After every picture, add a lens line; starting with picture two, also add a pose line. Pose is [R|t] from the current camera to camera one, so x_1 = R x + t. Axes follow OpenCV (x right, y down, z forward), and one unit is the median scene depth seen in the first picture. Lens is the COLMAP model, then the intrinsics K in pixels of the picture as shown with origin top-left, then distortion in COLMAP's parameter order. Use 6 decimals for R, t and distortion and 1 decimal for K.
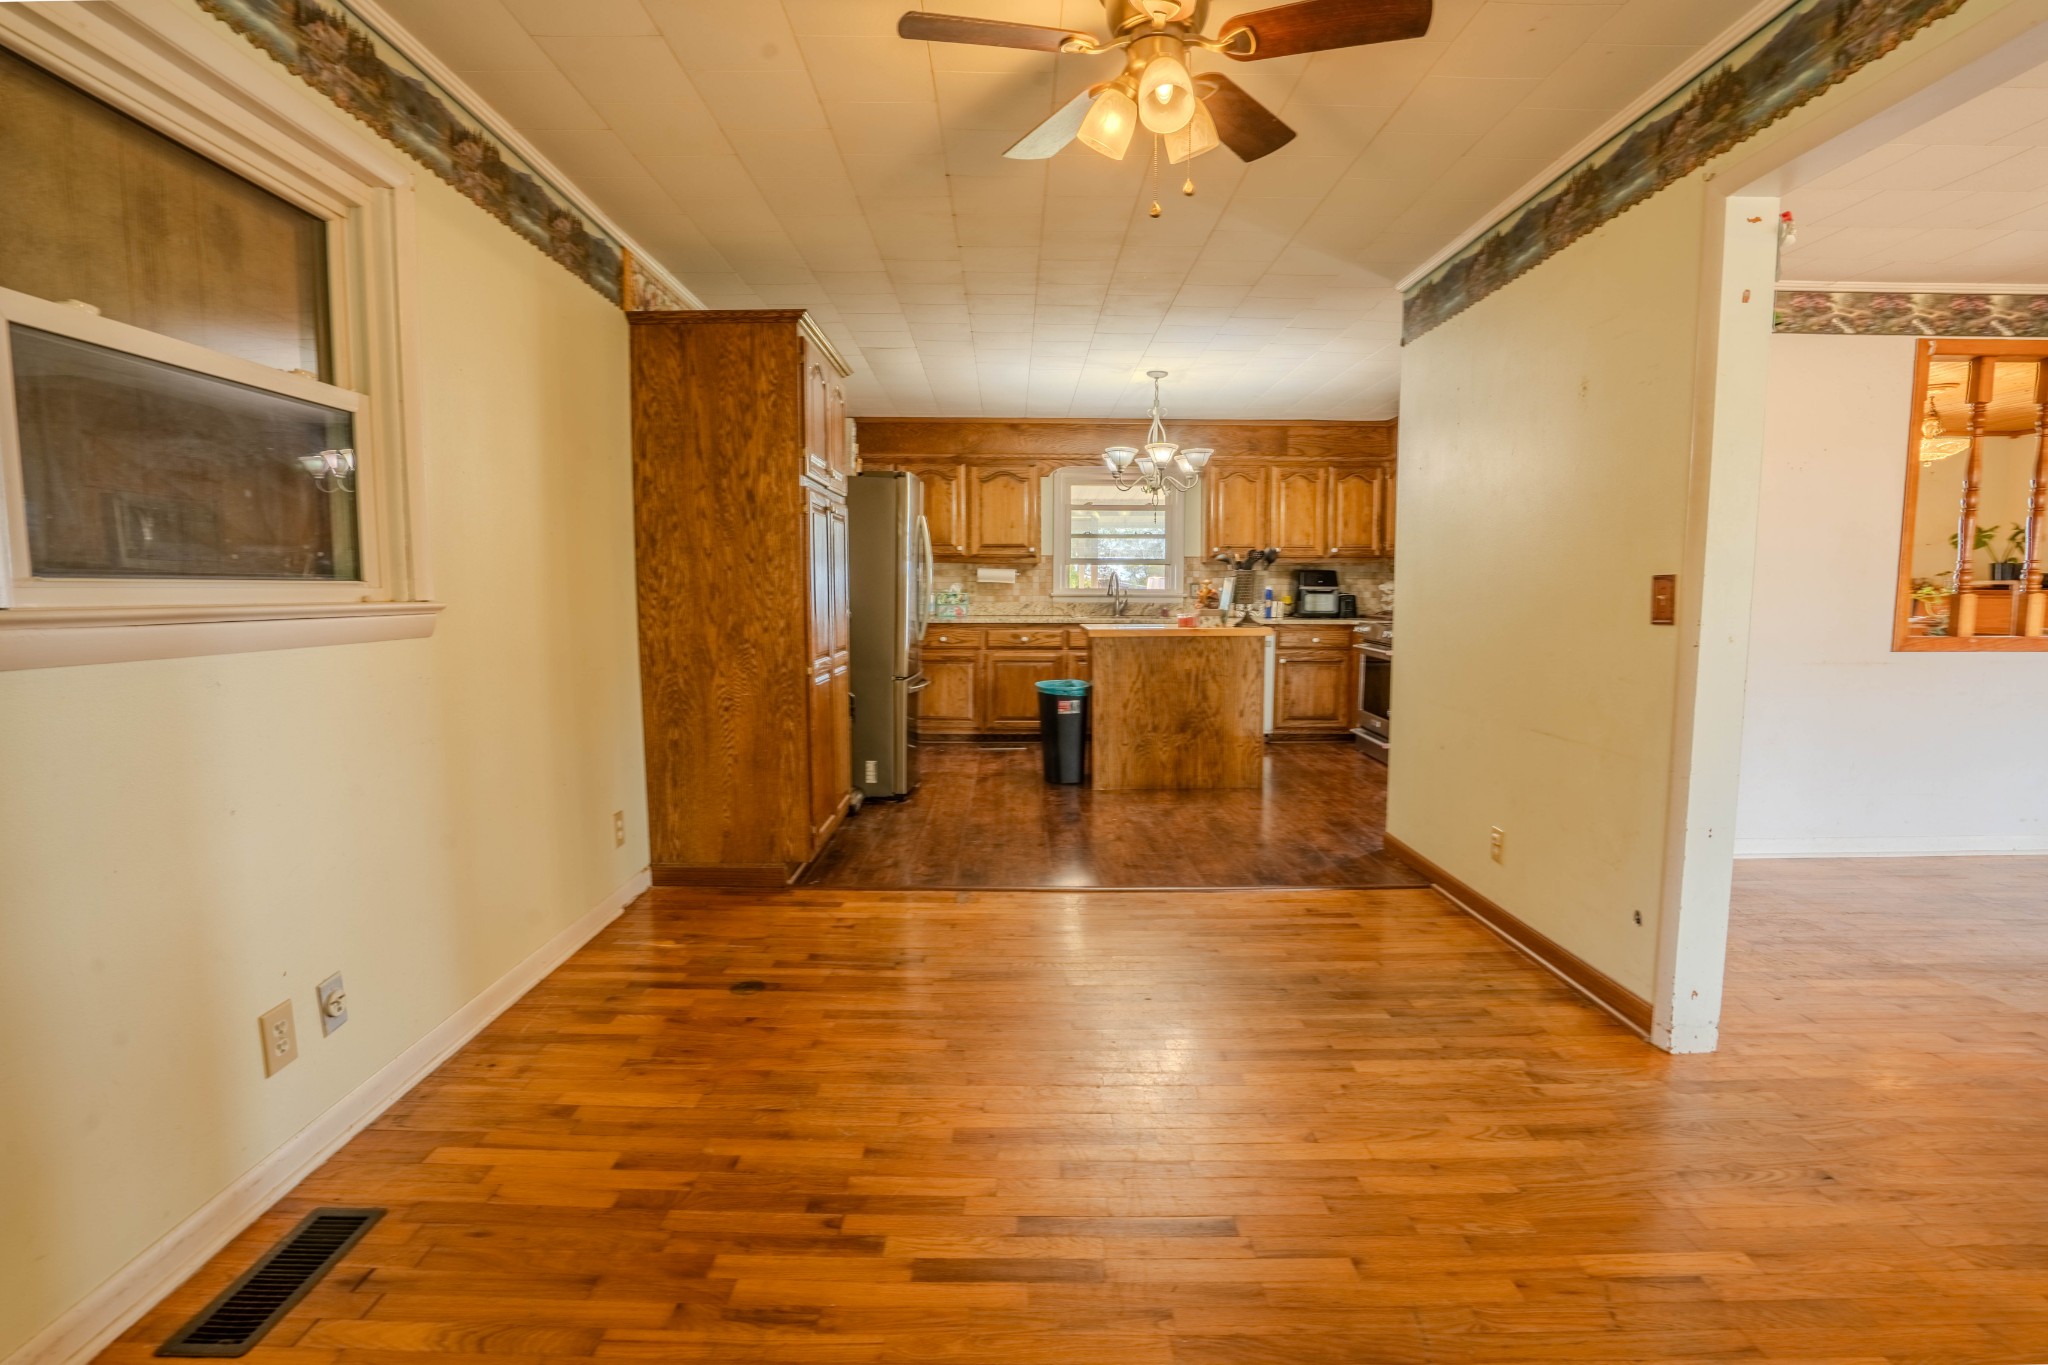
lens RADIAL K [[959.6, 0, 1011.8], [0, 959.6, 687.3], [0, 0, 1]] dist [-0.030290, 0.000622]
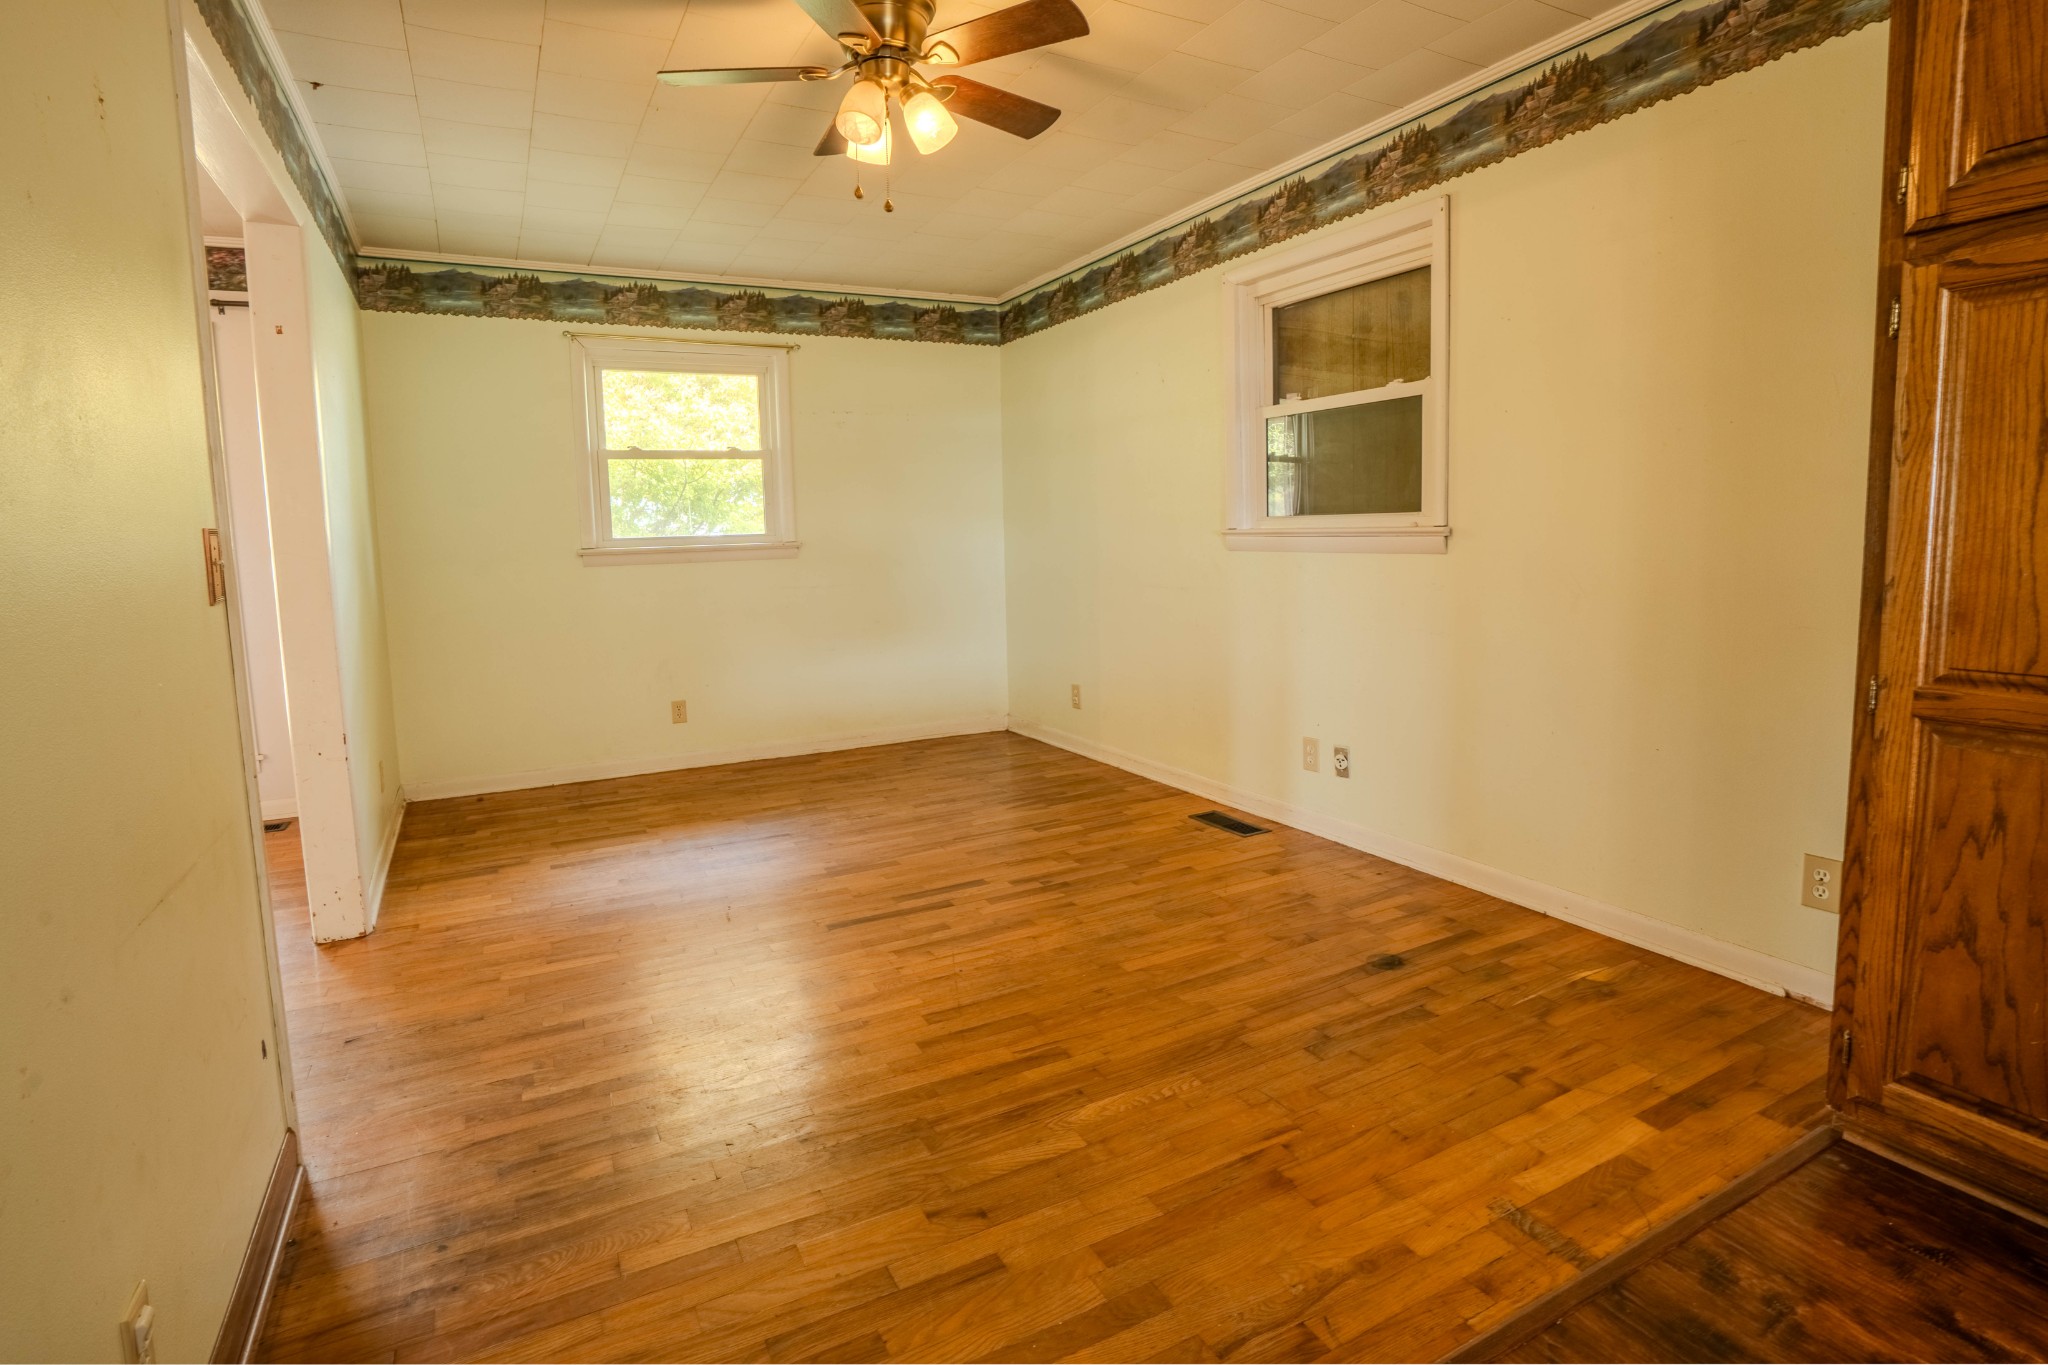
lens RADIAL K [[993.8, 0, 1018.7], [0, 993.8, 642.2], [0, 0, 1]] dist [-0.070472, 0.027235]
pose [[-0.879970, 0.076159, -0.468885, 0.509522], [-0.022052, 0.979451, 0.200473, -0.182722], [0.474518, 0.186750, -0.860208, 1.830478]]
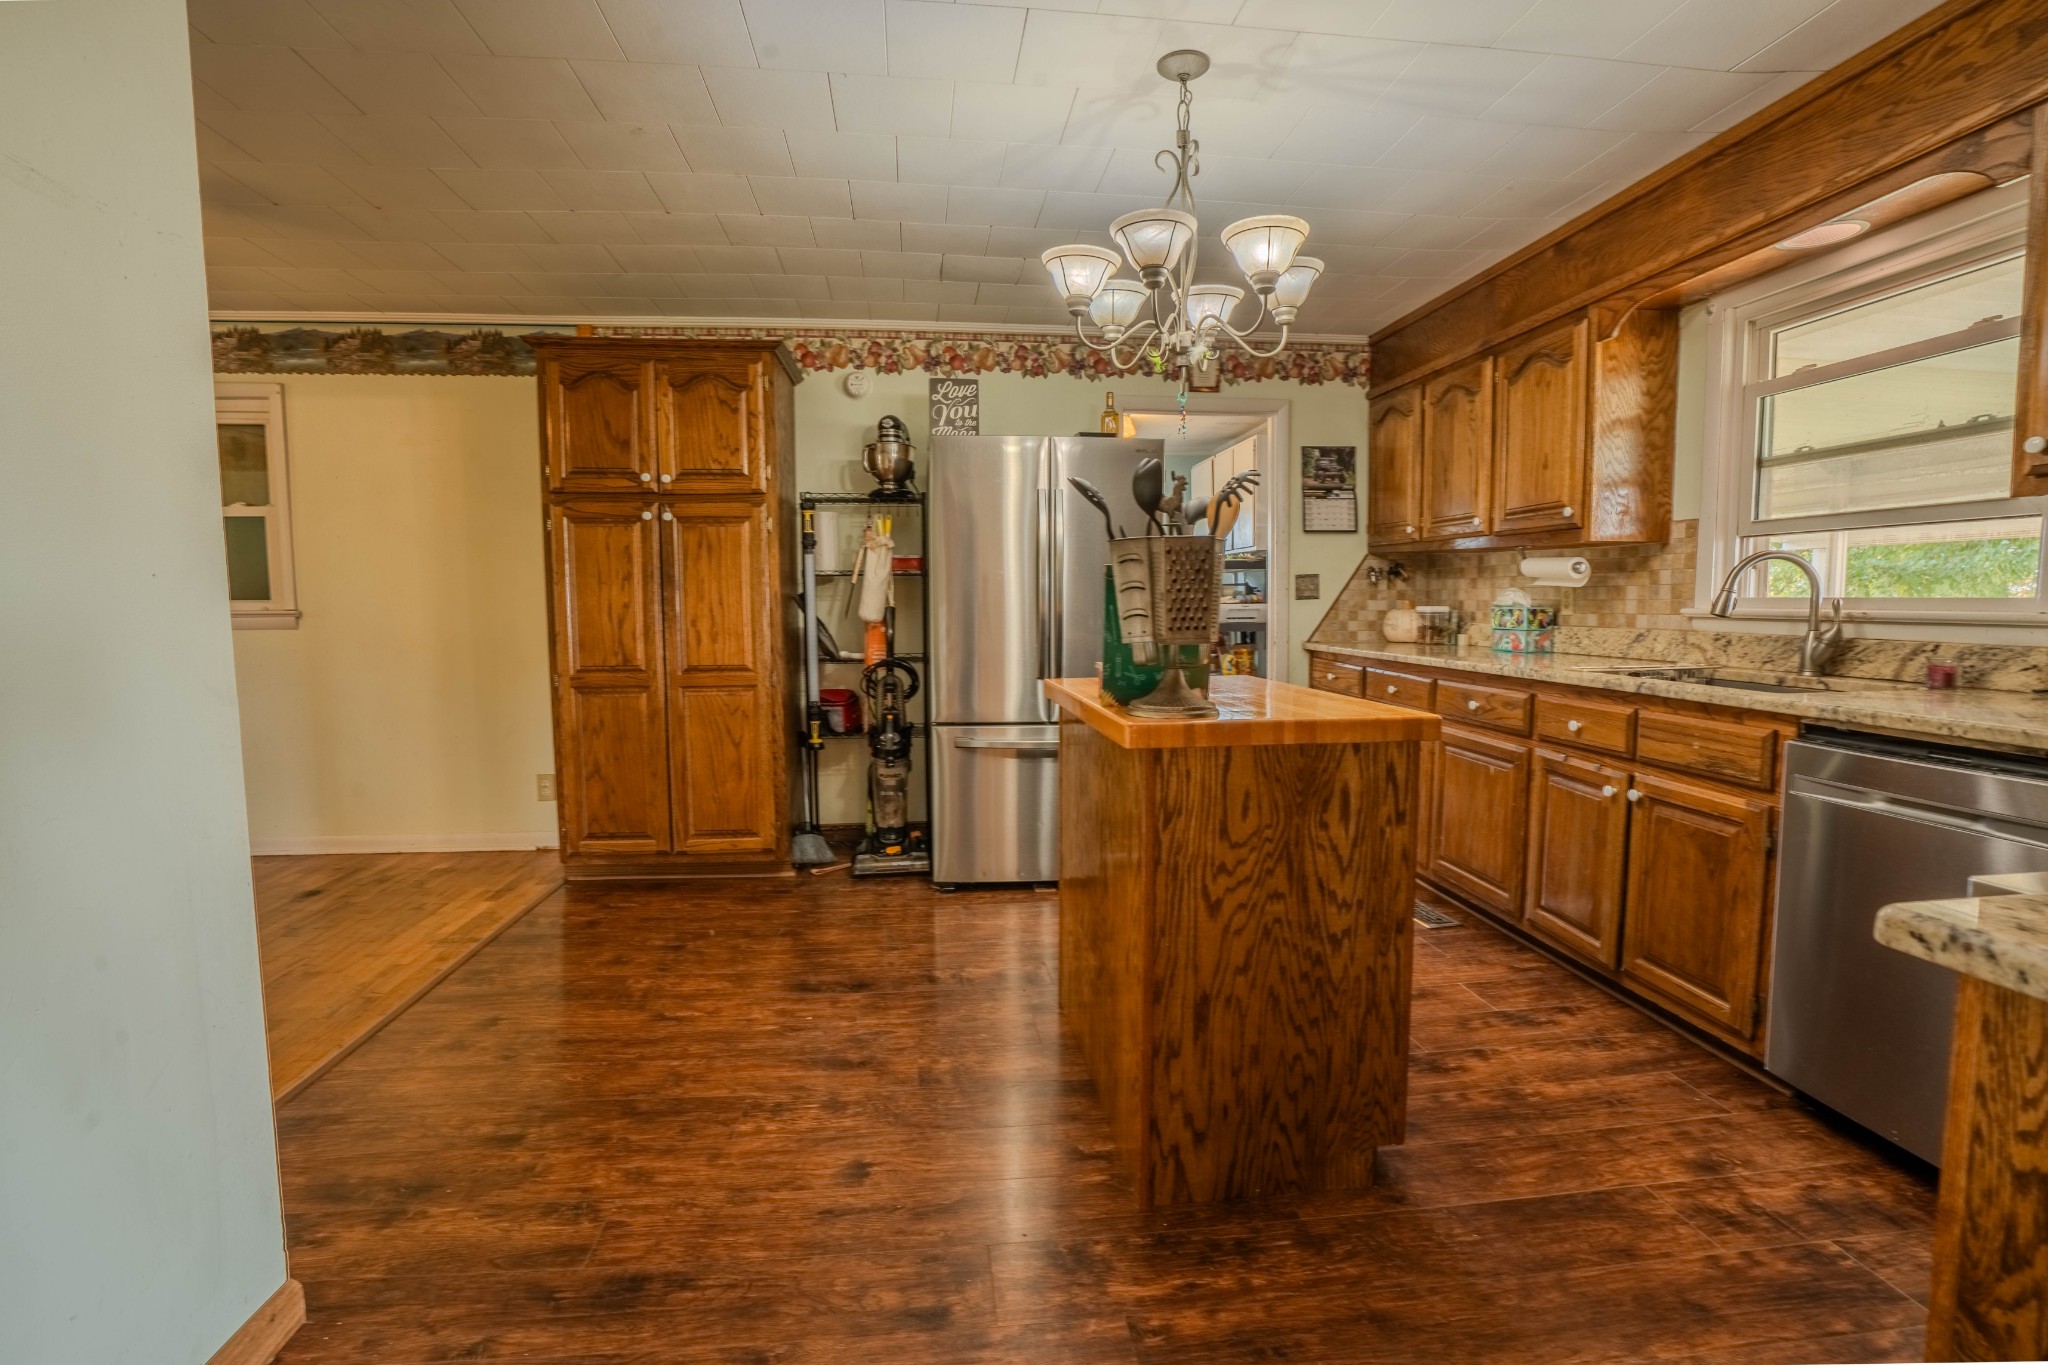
lens RADIAL K [[959.6, 0, 1011.8], [0, 959.6, 687.3], [0, 0, 1]] dist [-0.030290, 0.000622]
pose [[0.104455, 0.089643, -0.990481, 1.330655], [-0.098489, 0.991966, 0.079391, -0.217440], [0.989641, 0.089258, 0.112445, 2.120620]]
